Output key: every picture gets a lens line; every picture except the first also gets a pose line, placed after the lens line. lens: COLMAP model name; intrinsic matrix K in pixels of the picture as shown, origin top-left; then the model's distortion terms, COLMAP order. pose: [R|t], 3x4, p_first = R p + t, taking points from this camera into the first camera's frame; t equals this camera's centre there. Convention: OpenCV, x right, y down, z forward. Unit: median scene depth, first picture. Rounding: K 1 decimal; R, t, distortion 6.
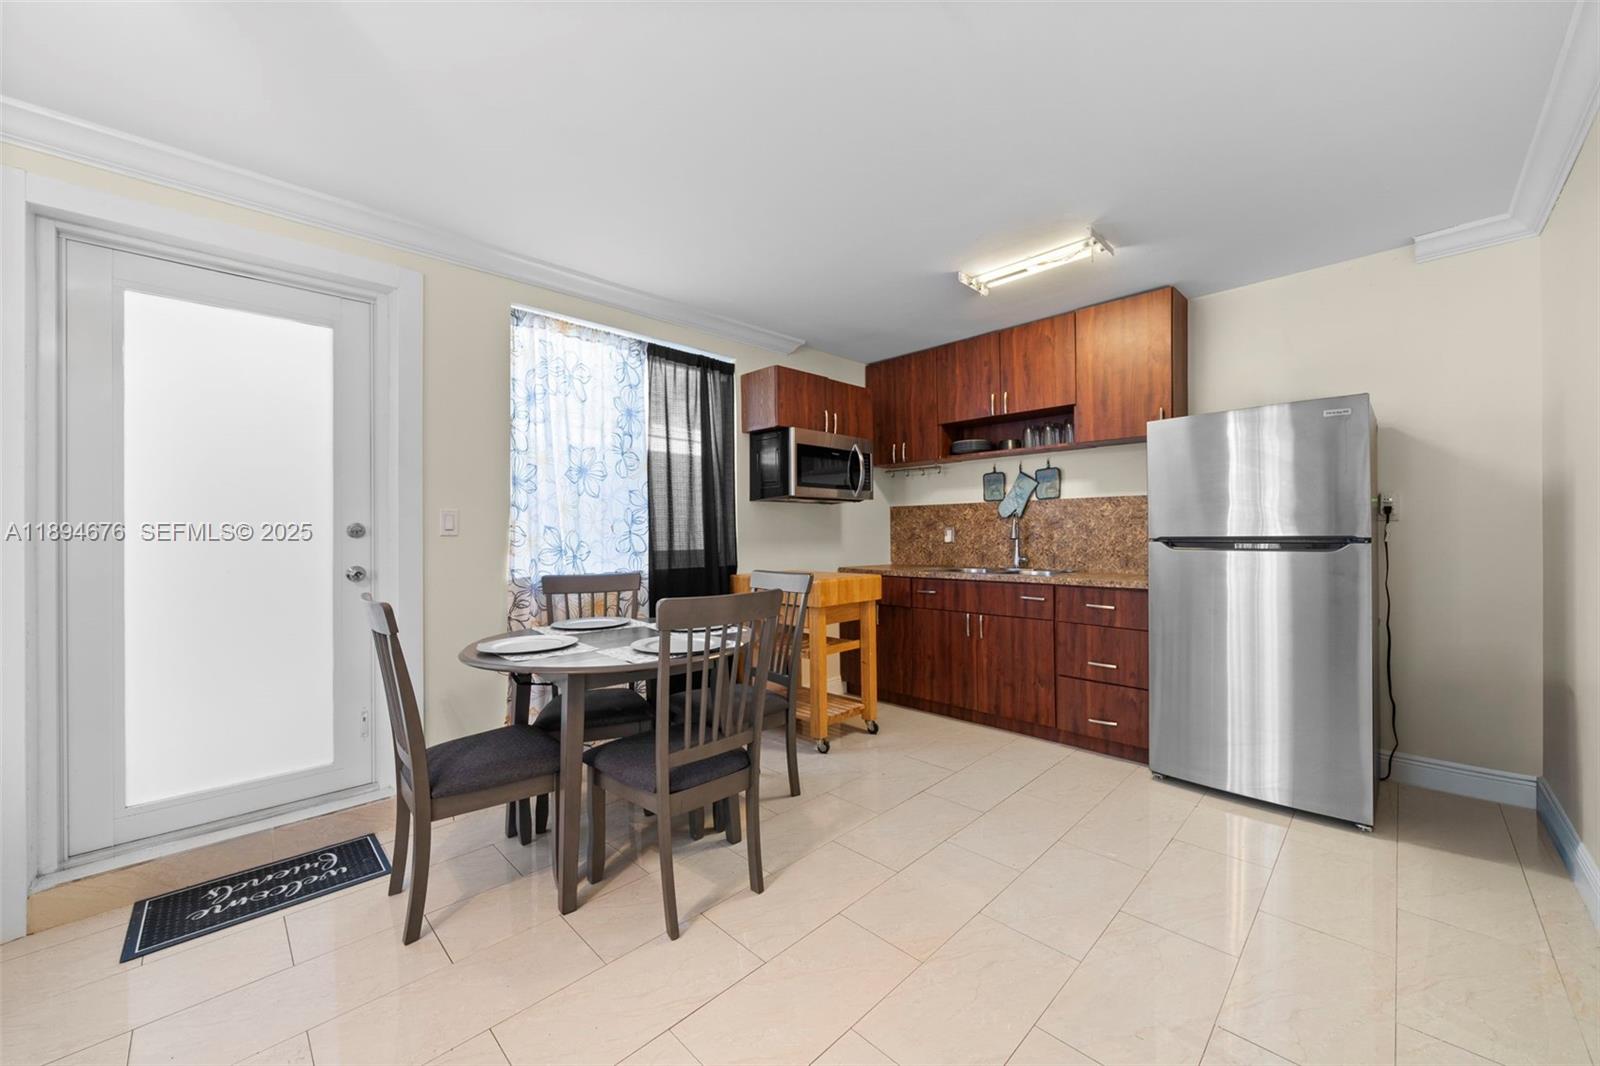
lens RADIAL K [[581.3, 0, 800.3], [0, 581.3, 537.0], [0, 0, 1]] dist [-0.003549, -0.000072]
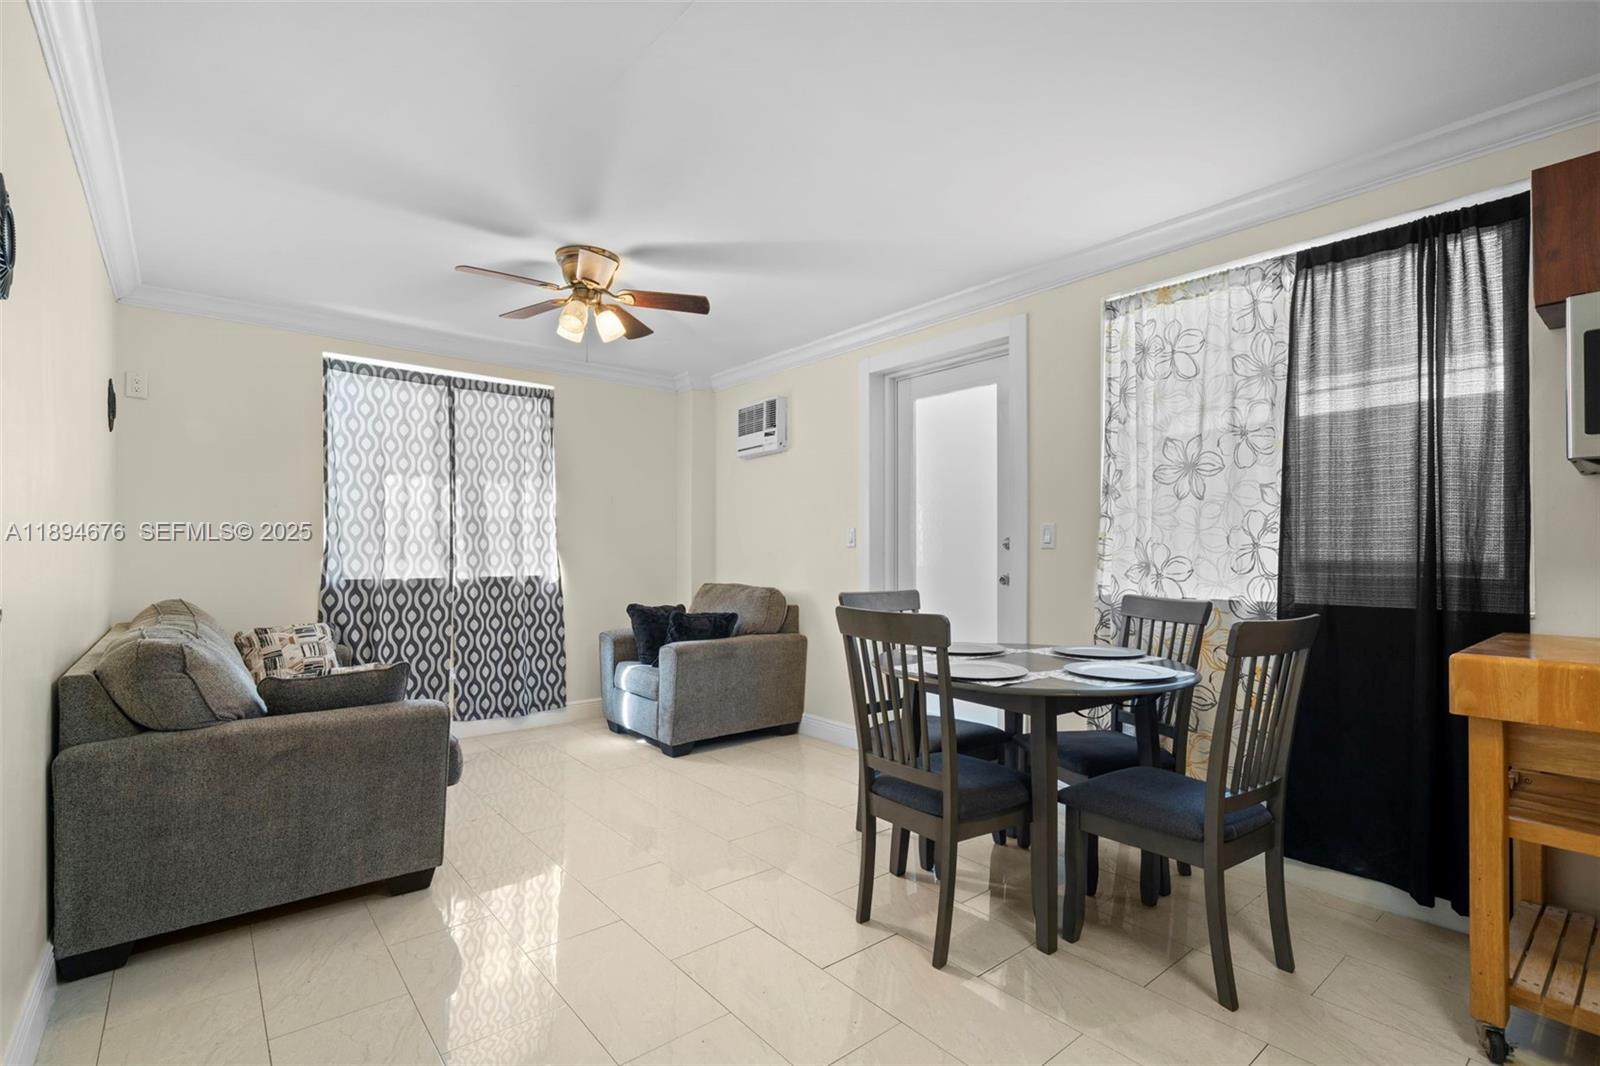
lens RADIAL K [[741.6, 0, 800.3], [0, 741.6, 538.2], [0, 0, 1]] dist [-0.002566, -0.000143]
pose [[-0.066894, -0.007034, -0.997735, 0.708859], [-0.000240, 0.999975, -0.007034, -0.010630], [0.997760, -0.000231, -0.066894, 0.591534]]
